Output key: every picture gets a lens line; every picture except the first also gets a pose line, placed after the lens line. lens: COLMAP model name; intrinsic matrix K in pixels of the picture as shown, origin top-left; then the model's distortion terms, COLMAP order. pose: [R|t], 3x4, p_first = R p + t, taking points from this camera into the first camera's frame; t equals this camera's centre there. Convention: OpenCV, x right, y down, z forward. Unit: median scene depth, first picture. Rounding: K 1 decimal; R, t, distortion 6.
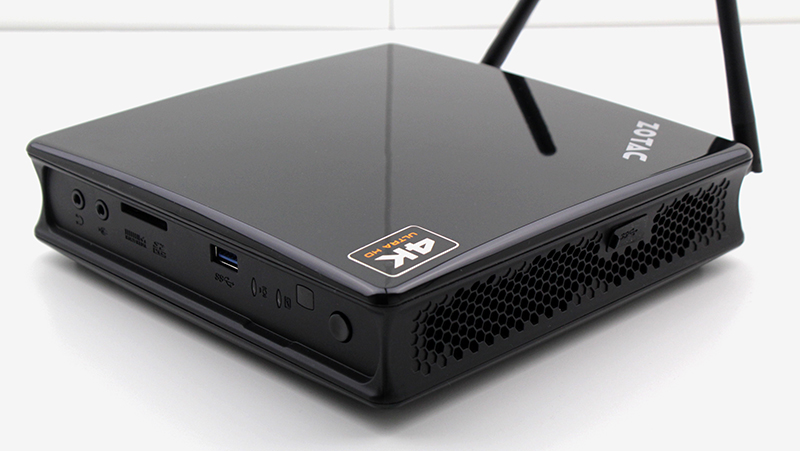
lens RADIAL K [[1603.7, 0, 400.6], [0, 1603.7, 225.9], [0, 0, 1]] dist [0.625876, 0.000000]
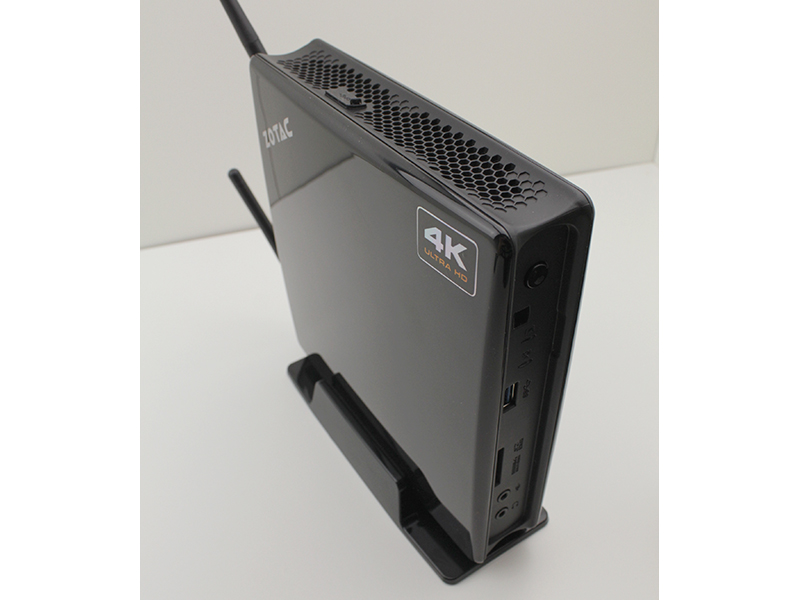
lens RADIAL K [[1582.4, 0, 400.1], [0, 1582.4, 300.4], [0, 0, 1]] dist [-0.006979, 0.000000]
pose [[-0.416373, -0.909048, -0.016289, 0.006311], [0.909016, -0.415871, -0.027229, 0.010636], [0.017978, -0.026145, 0.999496, -0.171290]]
